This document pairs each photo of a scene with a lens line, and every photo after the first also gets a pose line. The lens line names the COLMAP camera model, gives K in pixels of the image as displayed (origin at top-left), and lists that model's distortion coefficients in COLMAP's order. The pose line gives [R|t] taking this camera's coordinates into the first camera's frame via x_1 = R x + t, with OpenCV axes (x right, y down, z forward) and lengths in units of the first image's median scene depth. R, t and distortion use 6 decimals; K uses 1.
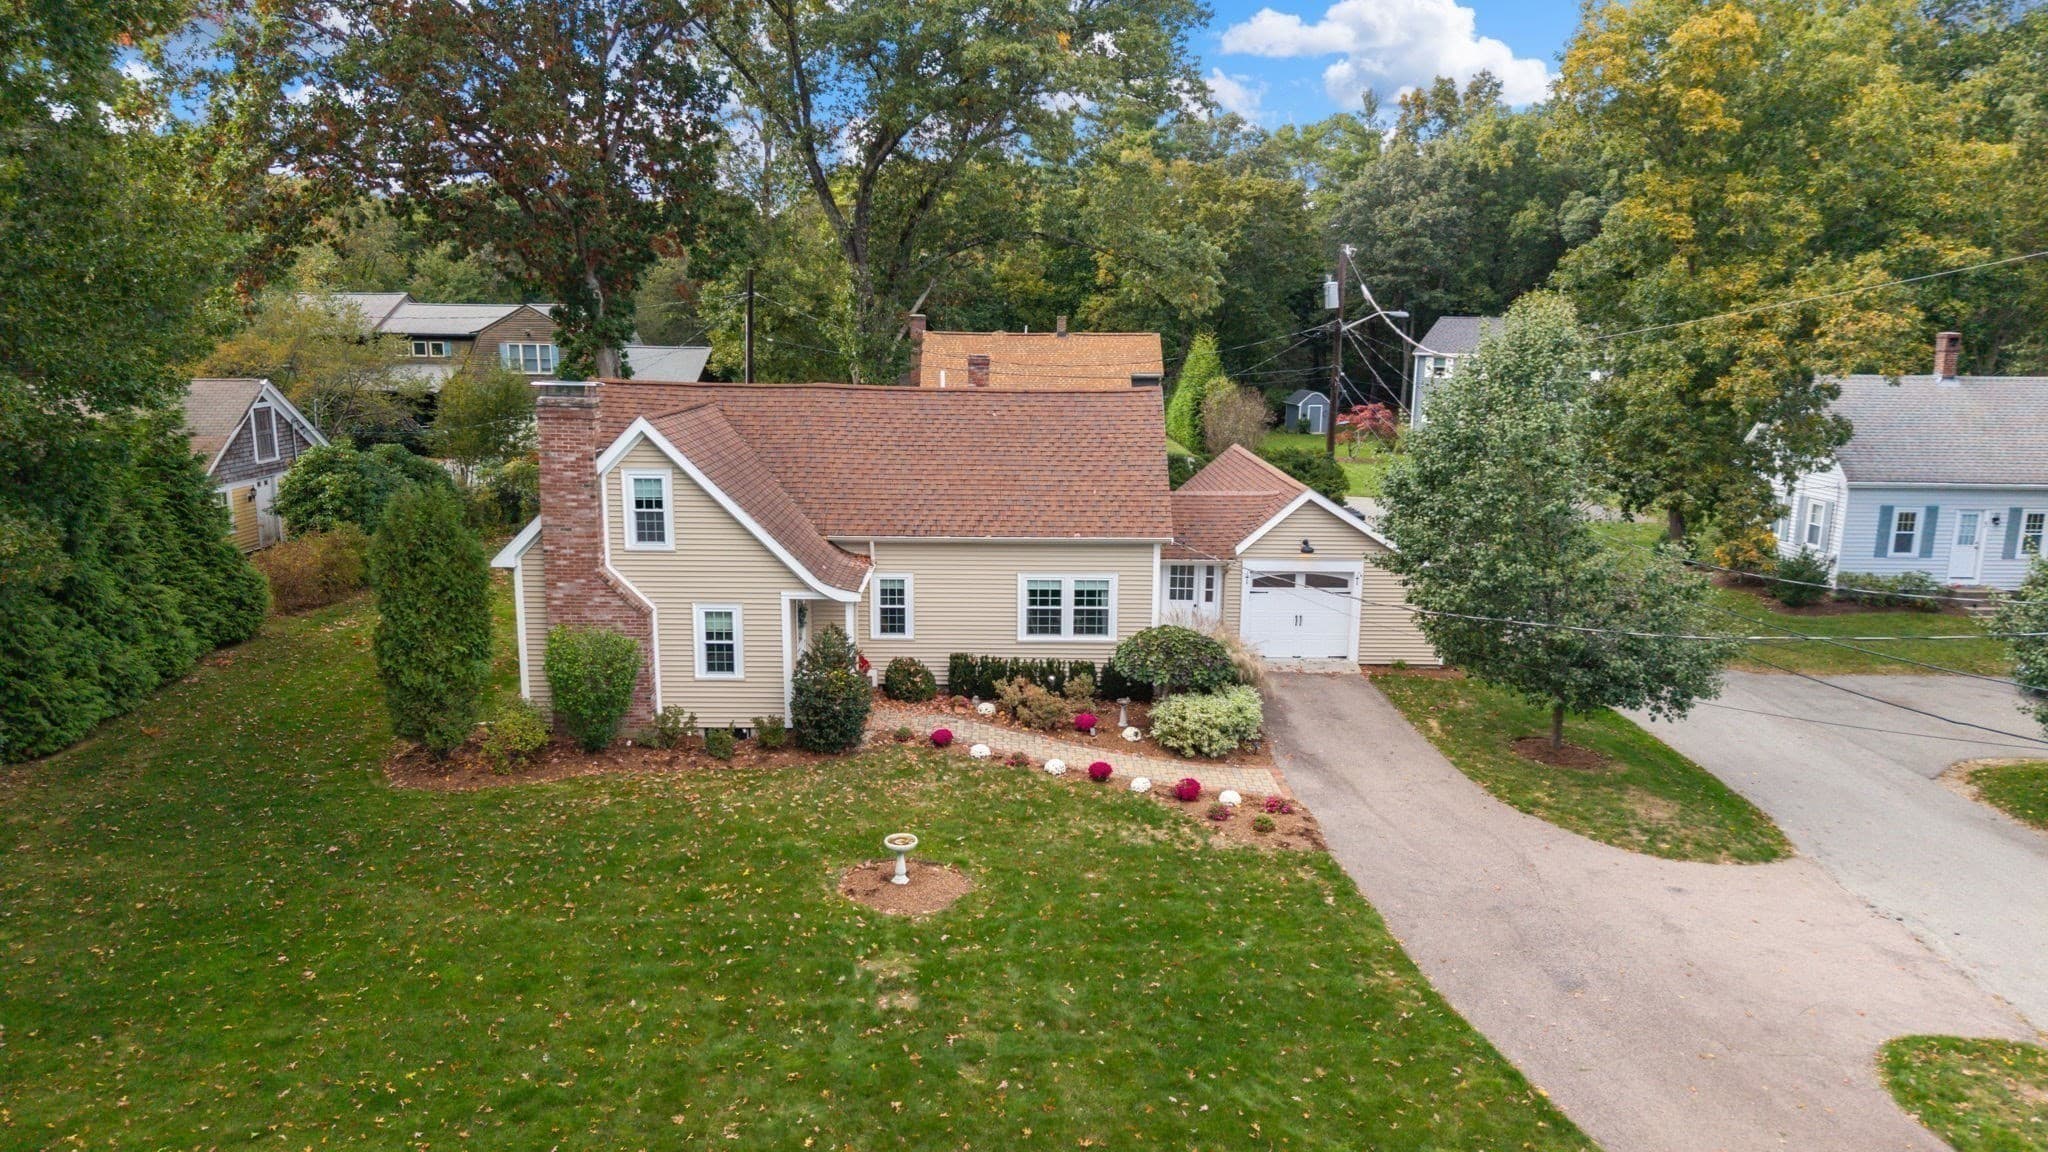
lens RADIAL K [[1354.1, 0, 1024.0], [0, 1354.1, 576.0], [0, 0, 1]] dist [0.154039, -0.000382]
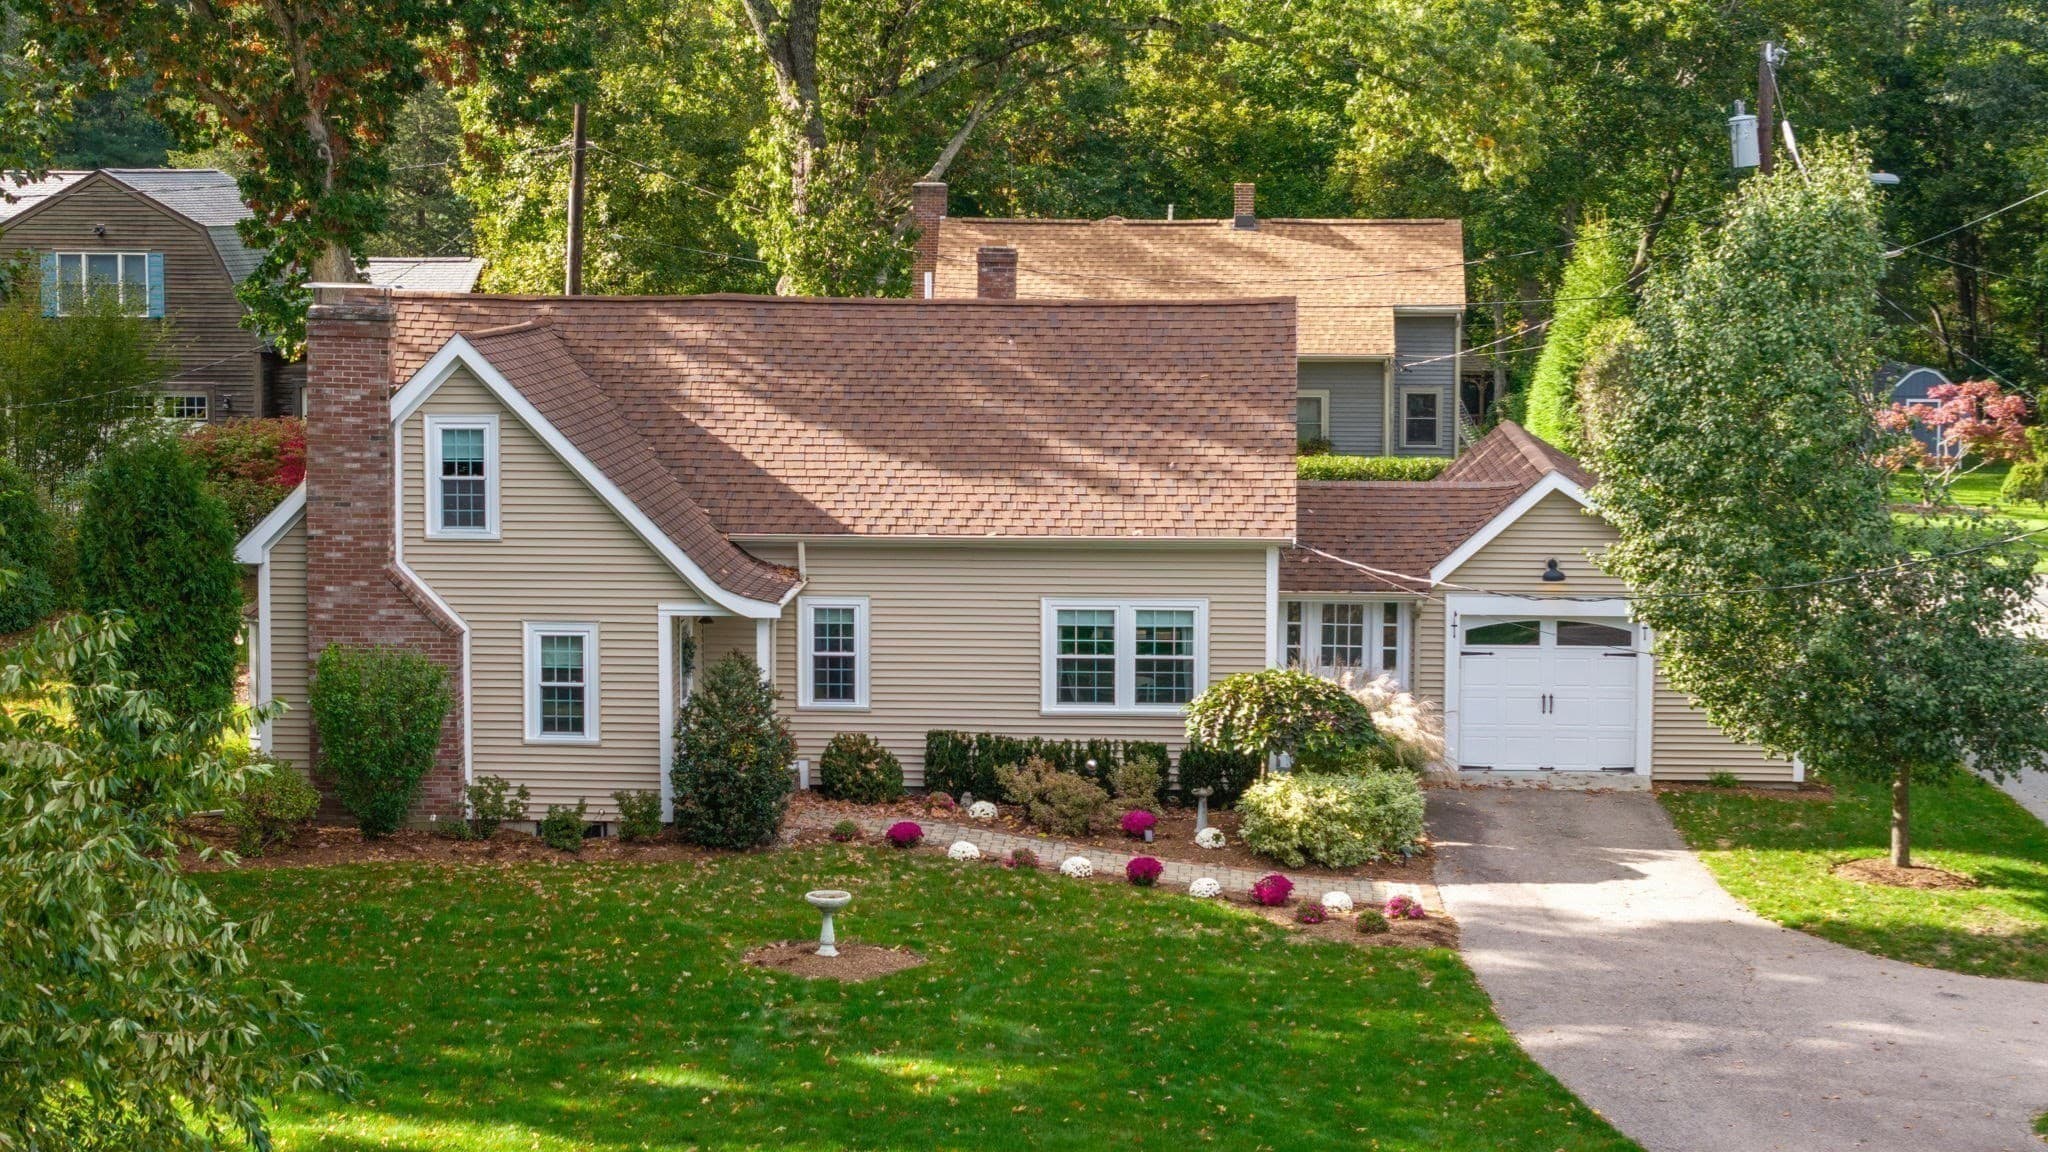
lens RADIAL K [[4096.4, 0, 1020.9], [0, 4096.4, 533.4], [0, 0, 1]] dist [-0.406381, 15.506557]
pose [[0.997533, -0.000162, -0.070199, 0.125204], [-0.007152, 0.994560, -0.103920, 0.173957], [0.069834, 0.104165, 0.992105, -0.887197]]
